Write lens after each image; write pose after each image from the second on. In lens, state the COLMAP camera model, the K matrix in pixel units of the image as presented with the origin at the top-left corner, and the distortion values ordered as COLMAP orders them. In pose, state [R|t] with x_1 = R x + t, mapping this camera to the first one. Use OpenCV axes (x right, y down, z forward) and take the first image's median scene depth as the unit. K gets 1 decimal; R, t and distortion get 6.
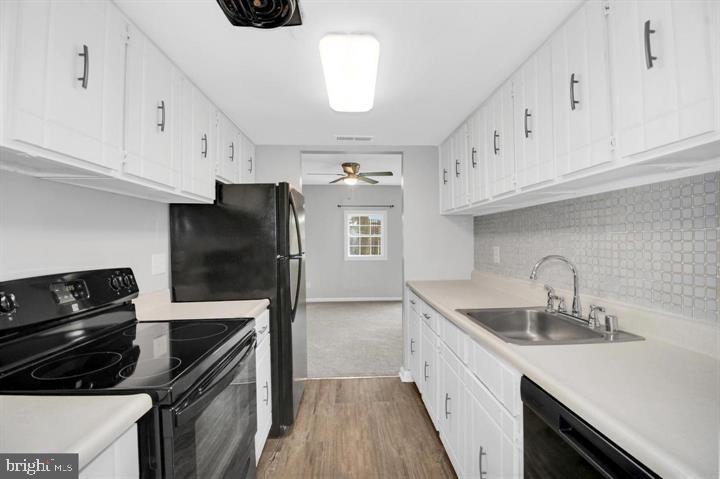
lens RADIAL K [[318.2, 0, 364.9], [0, 318.2, 244.7], [0, 0, 1]] dist [0.000845, -0.025040]
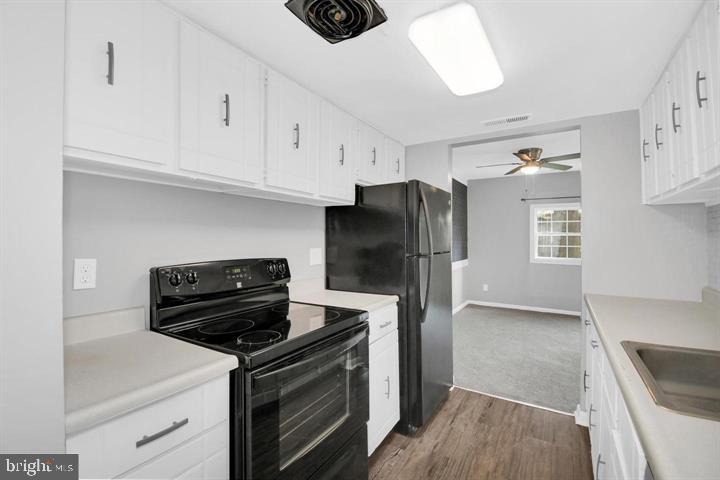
lens RADIAL K [[321.2, 0, 360.0], [0, 321.2, 240.0], [0, 0, 1]] dist [-0.000255, -0.017430]
pose [[0.812399, 0.015505, -0.582896, 0.191300], [-0.020380, 0.999791, -0.001810, -0.003699], [0.582746, 0.013349, 0.812545, 0.087138]]
